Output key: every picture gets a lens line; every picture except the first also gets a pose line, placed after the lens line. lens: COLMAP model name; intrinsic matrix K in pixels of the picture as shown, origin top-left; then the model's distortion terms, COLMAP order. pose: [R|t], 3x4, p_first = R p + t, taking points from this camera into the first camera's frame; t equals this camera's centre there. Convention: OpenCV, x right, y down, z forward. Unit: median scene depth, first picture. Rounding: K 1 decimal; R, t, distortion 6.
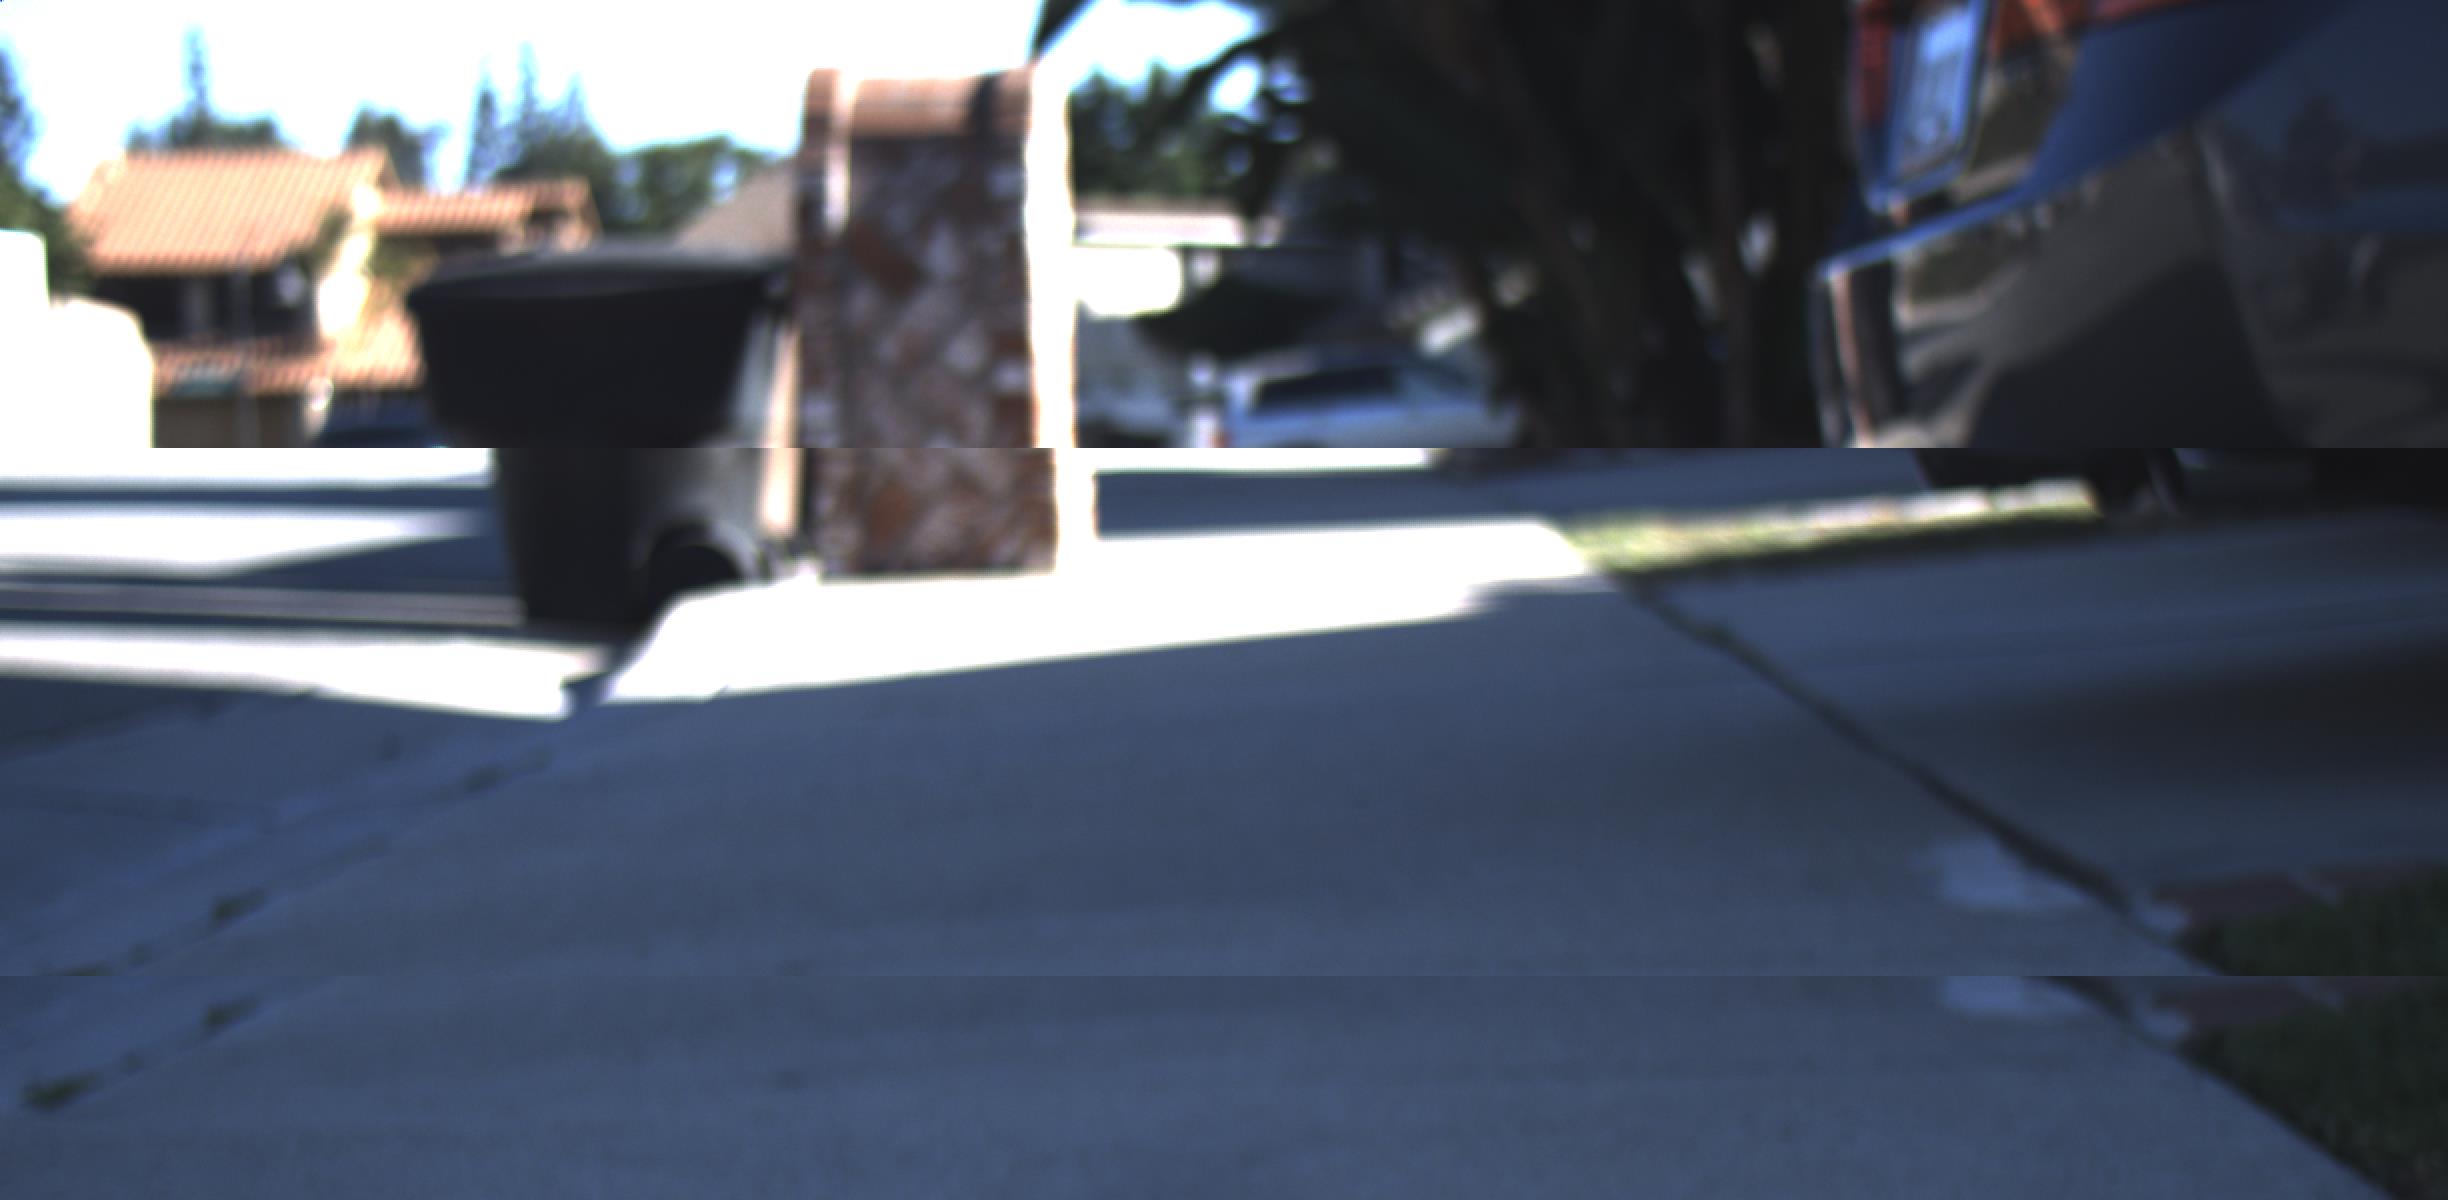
lens RADIAL K [[4411.7, 0, 1223.9], [0, 4411.7, 601.0], [0, 0, 1]] dist [-0.002074, 0.209220]
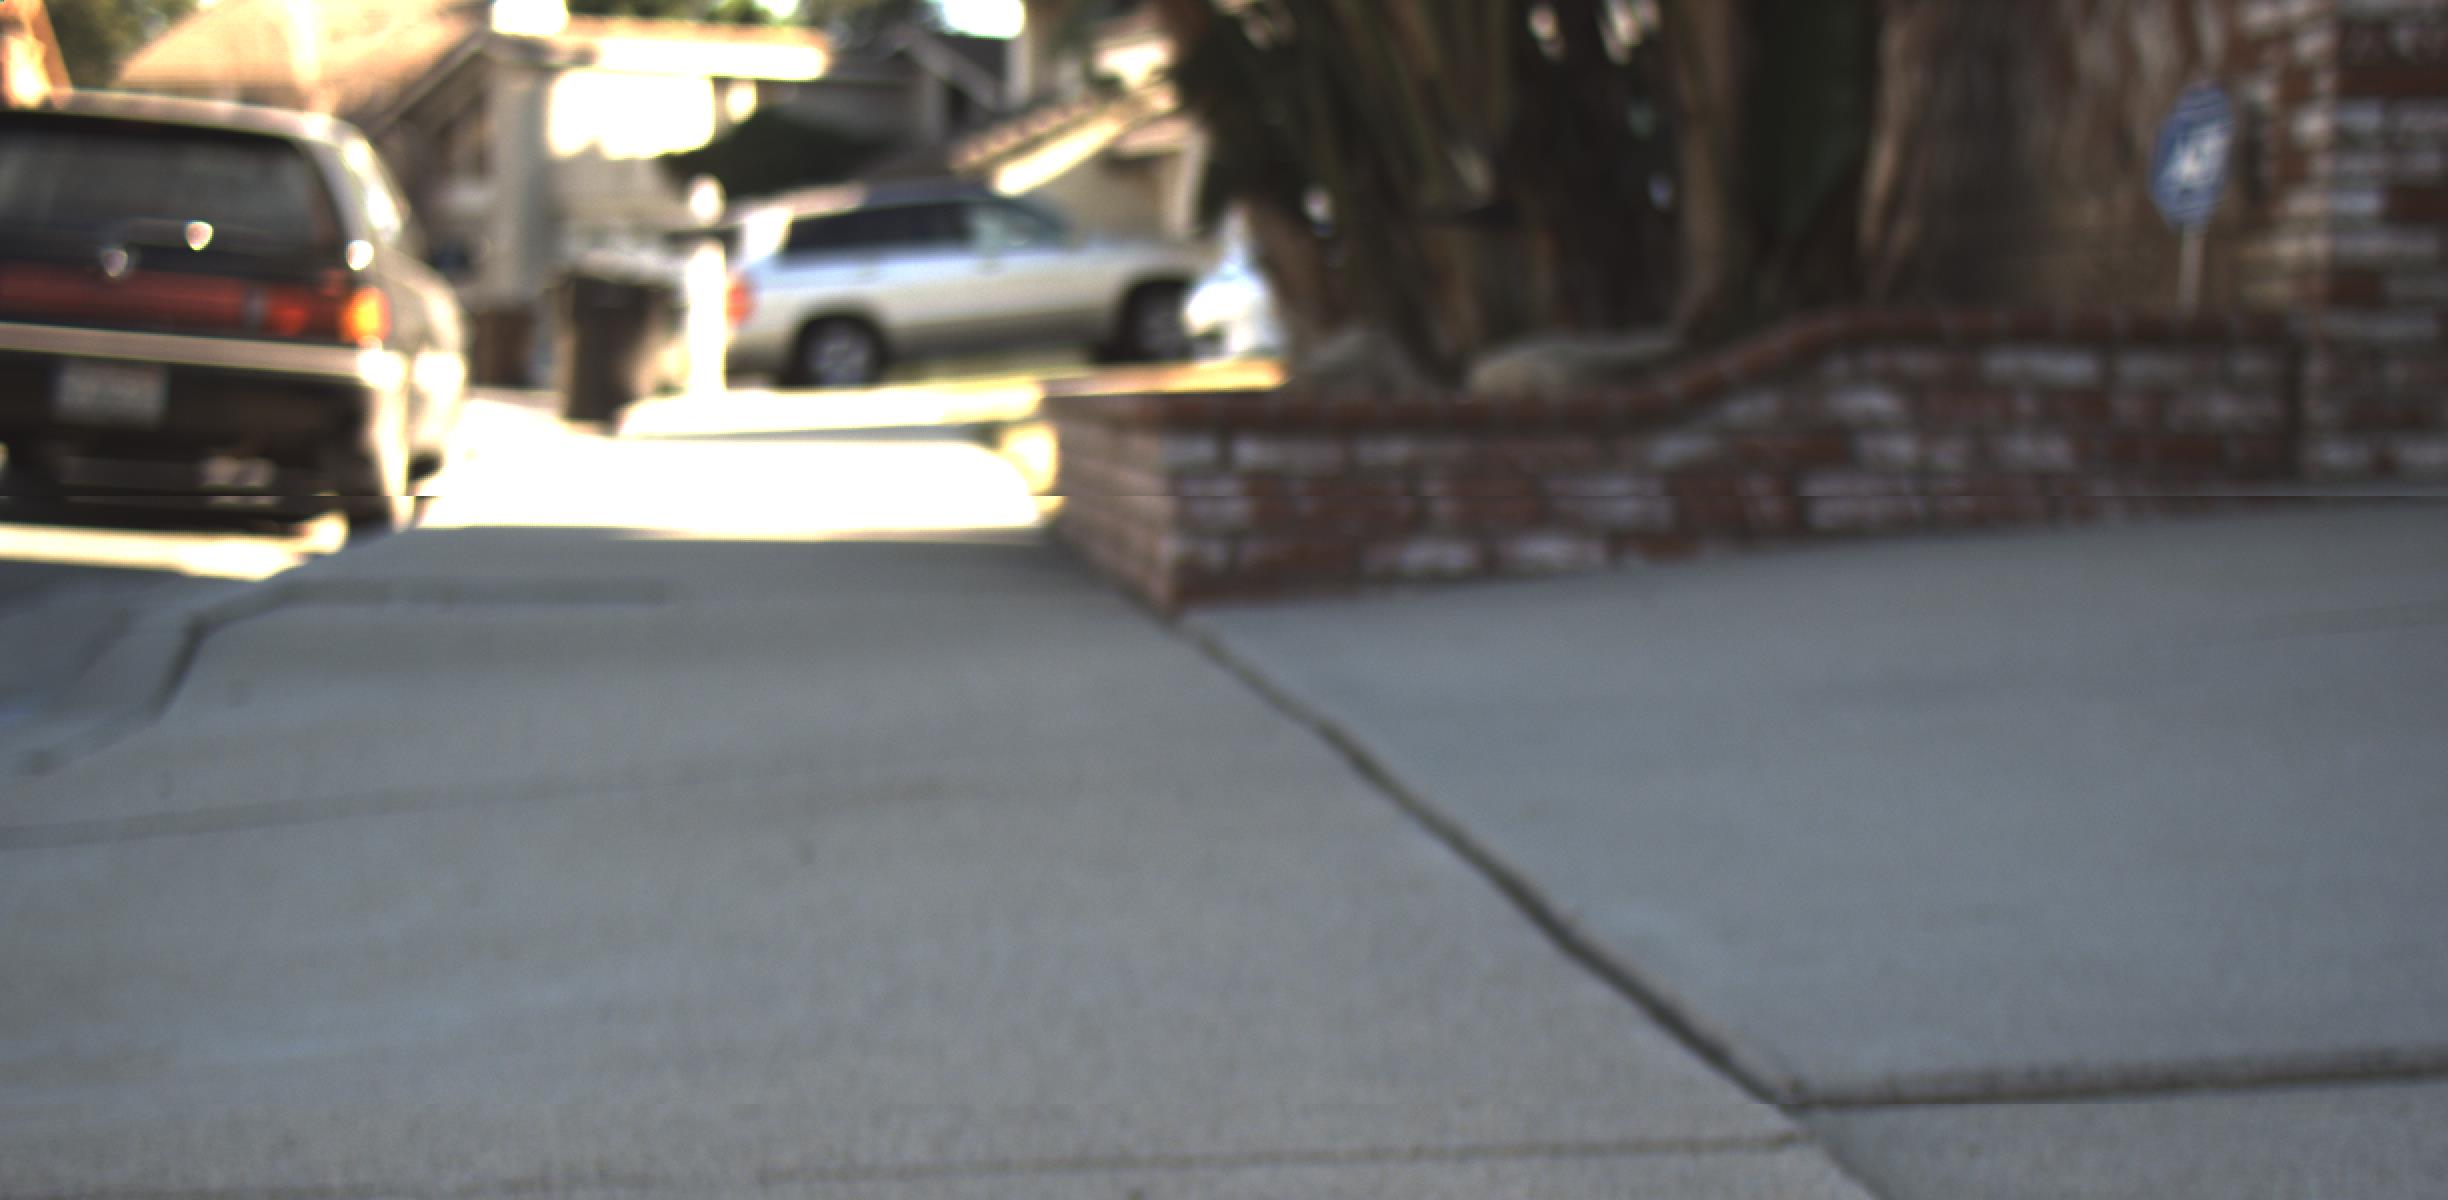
lens RADIAL K [[4411.7, 0, 1223.9], [0, 4411.7, 601.0], [0, 0, 1]] dist [-0.002074, 0.209220]
pose [[0.994571, 0.017821, 0.102524, 0.003171], [-0.020793, 0.999392, 0.027994, -0.003512], [-0.101962, -0.029974, 0.994337, 0.124341]]
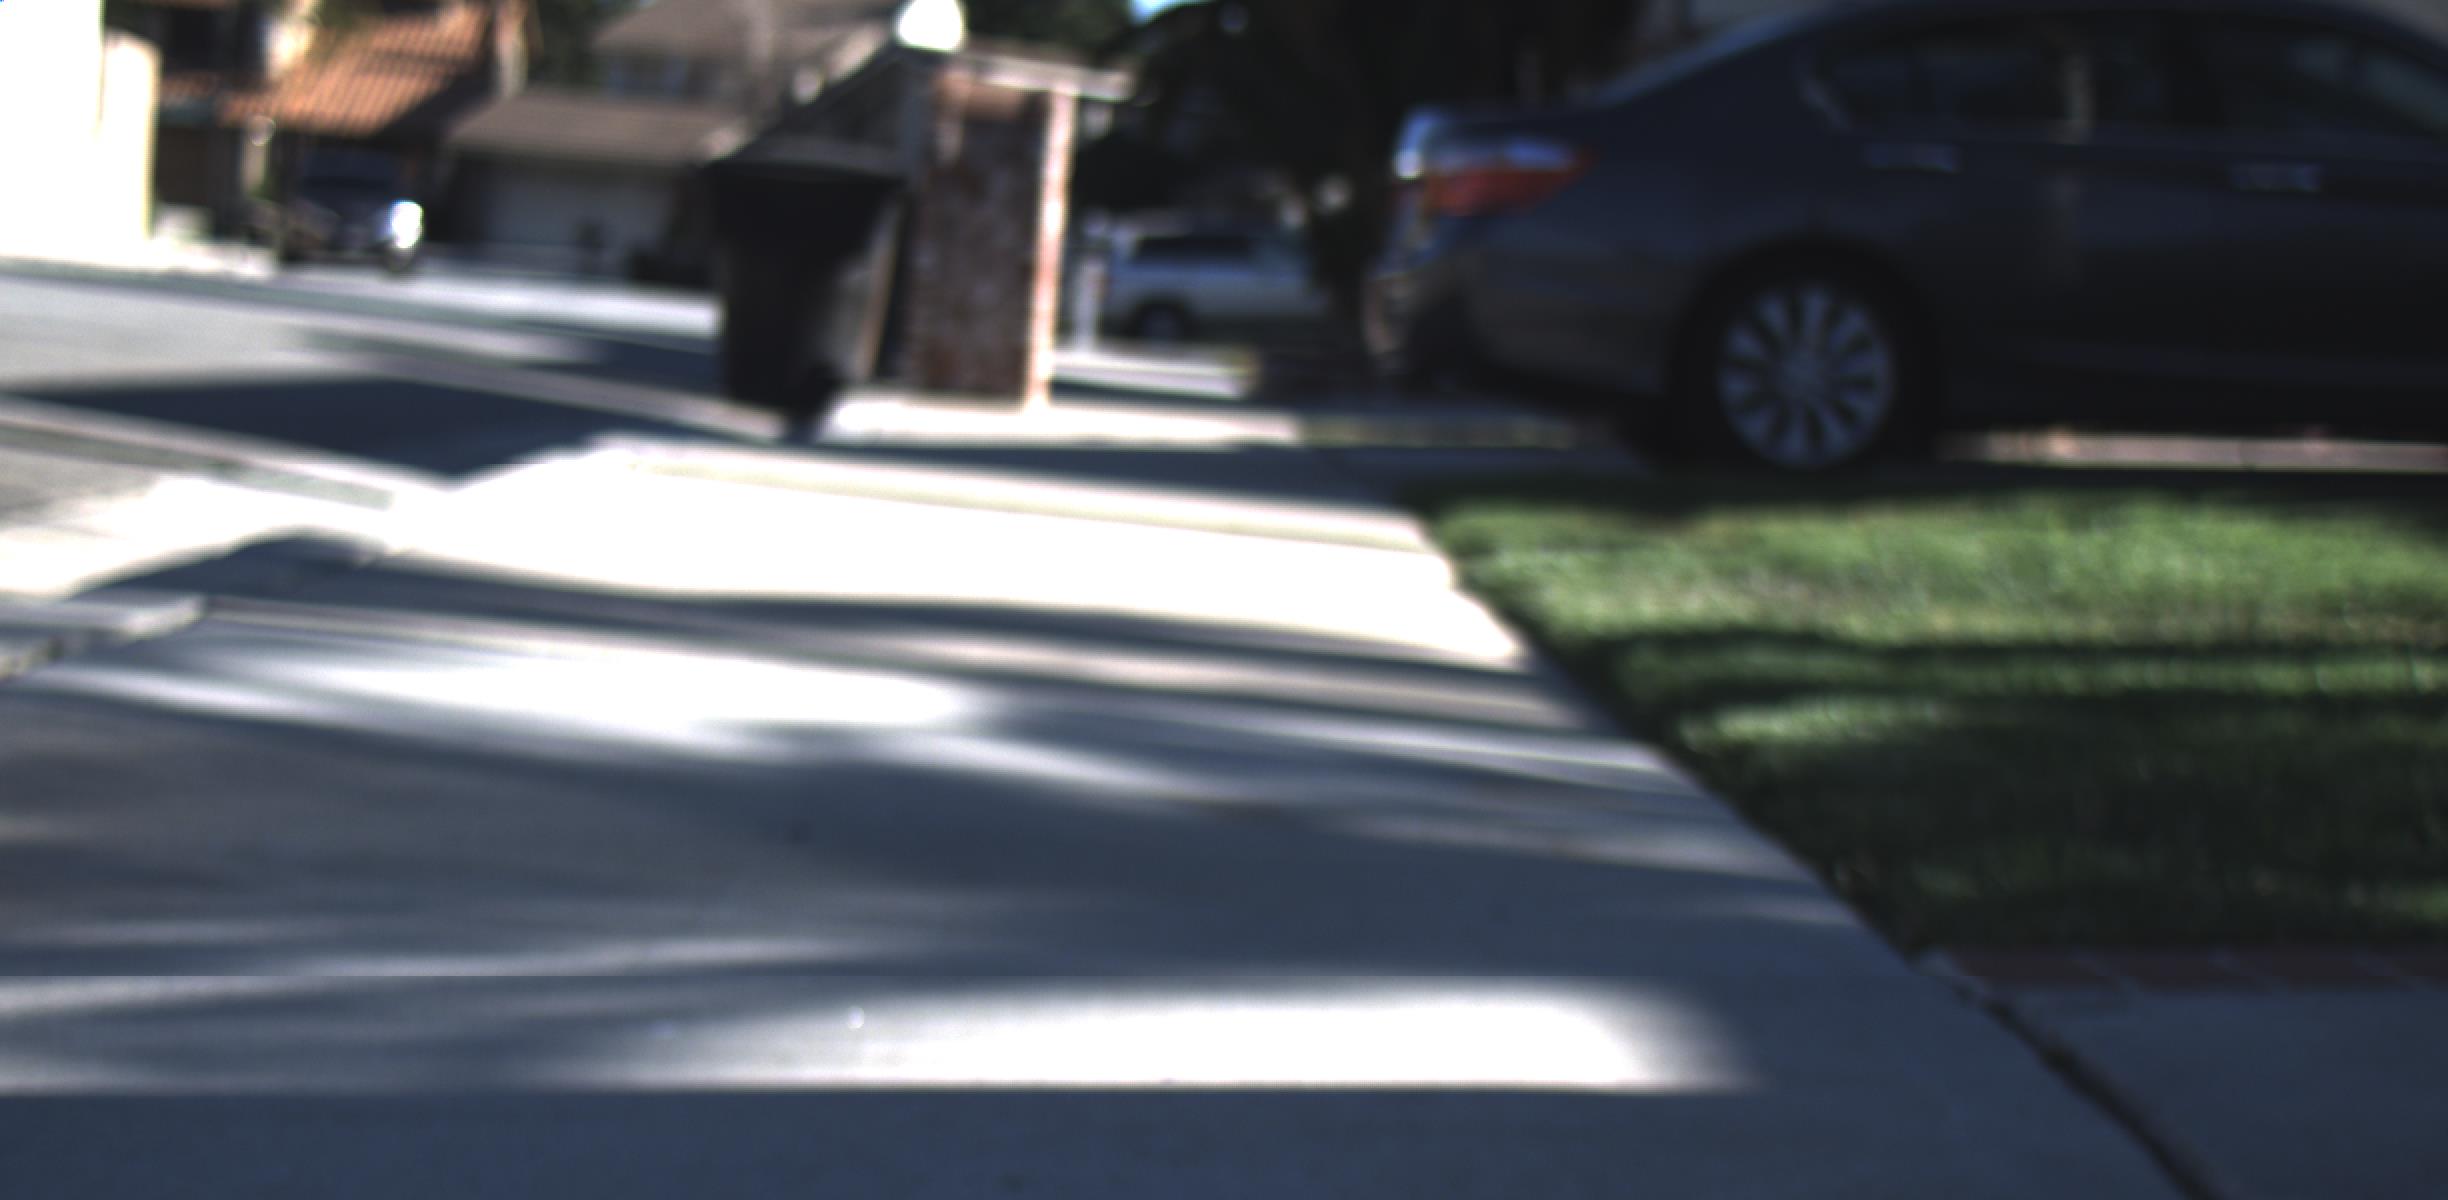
lens RADIAL K [[4411.7, 0, 1223.9], [0, 4411.7, 601.0], [0, 0, 1]] dist [-0.002074, 0.209220]
pose [[0.992188, 0.118306, 0.039587, -0.002567], [-0.119654, 0.992247, 0.033596, 0.002783], [-0.035306, -0.038070, 0.998651, -0.101155]]
